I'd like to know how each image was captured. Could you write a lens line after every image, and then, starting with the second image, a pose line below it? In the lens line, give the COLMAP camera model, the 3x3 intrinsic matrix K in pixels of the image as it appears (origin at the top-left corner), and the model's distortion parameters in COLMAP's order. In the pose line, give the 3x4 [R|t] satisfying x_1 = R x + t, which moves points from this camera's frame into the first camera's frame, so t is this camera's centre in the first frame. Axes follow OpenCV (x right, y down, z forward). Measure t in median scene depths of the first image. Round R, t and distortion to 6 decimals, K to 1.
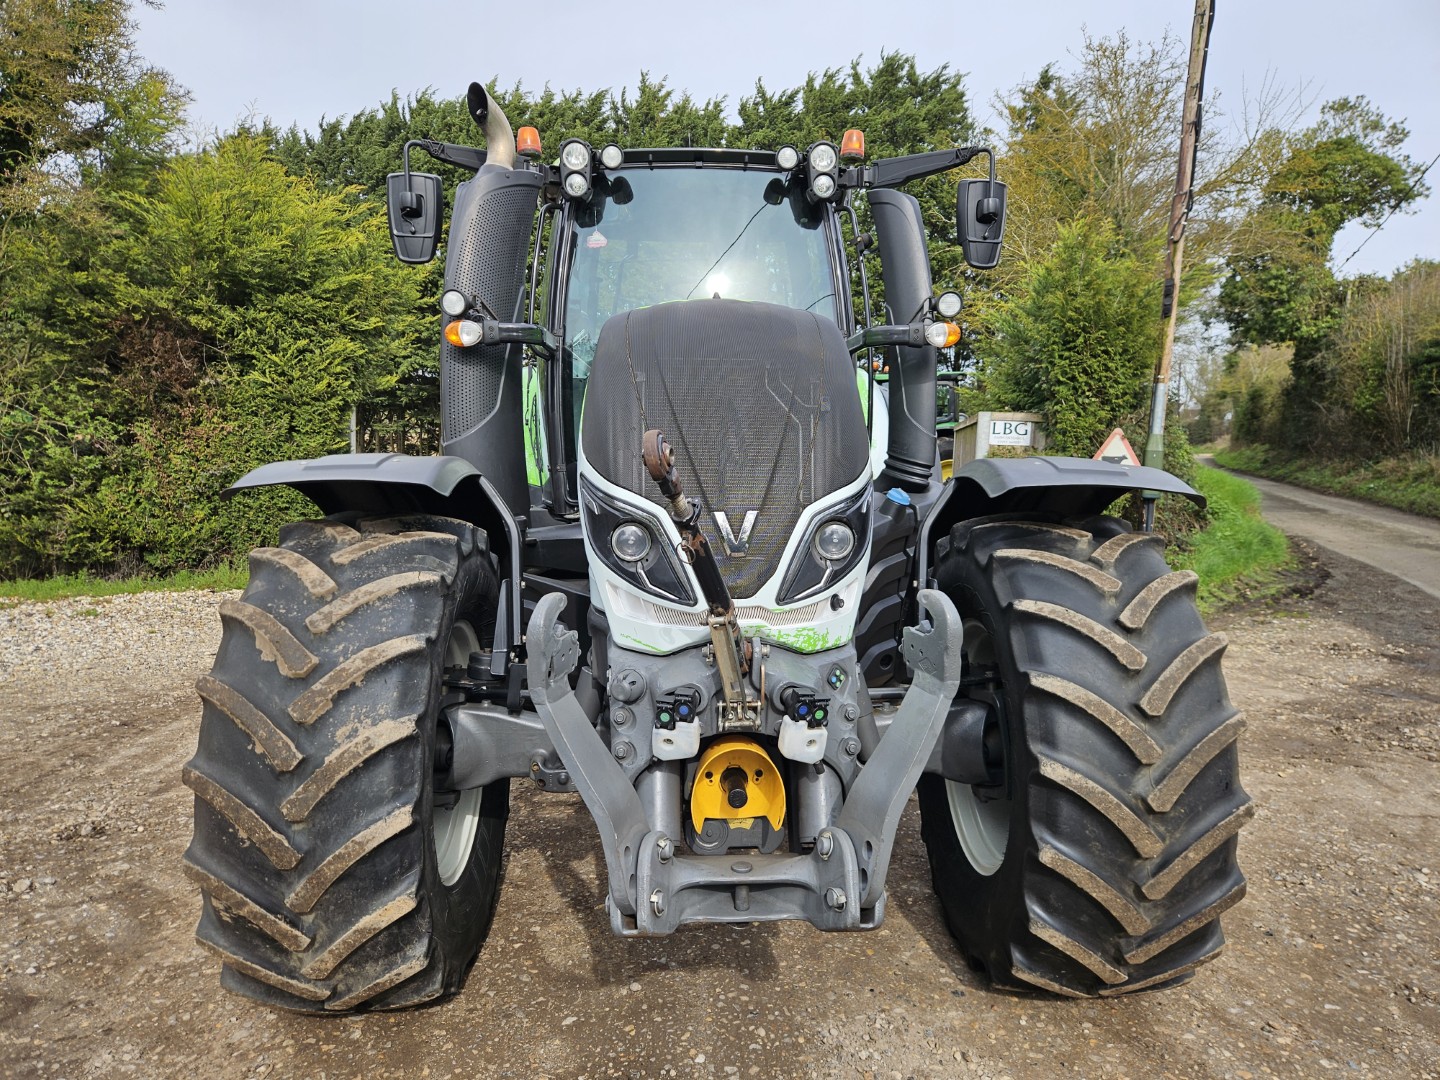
lens RADIAL K [[976.2, 0, 719.4], [0, 976.2, 534.5], [0, 0, 1]] dist [0.052376, -0.034641]
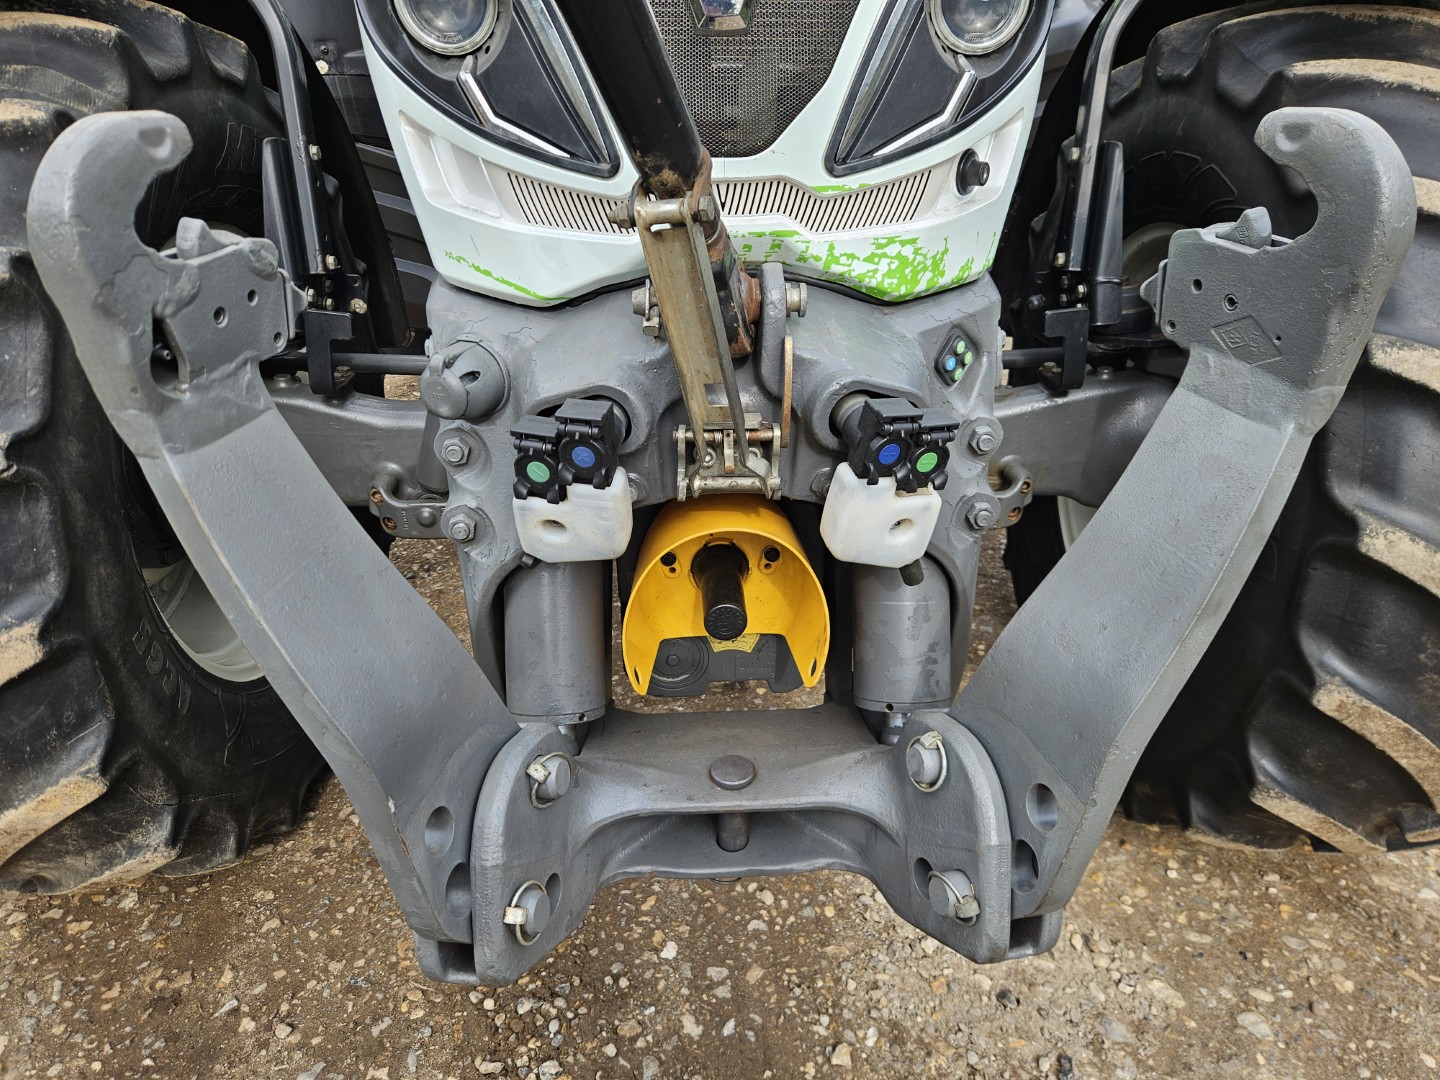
lens RADIAL K [[976.2, 0, 731.9], [0, 976.2, 535.6], [0, 0, 1]] dist [0.052376, -0.034641]
pose [[0.999982, -0.000212, 0.006019, 0.018360], [-0.002020, 0.929690, 0.368338, 0.059891], [-0.005674, -0.368343, 0.929672, 0.570350]]
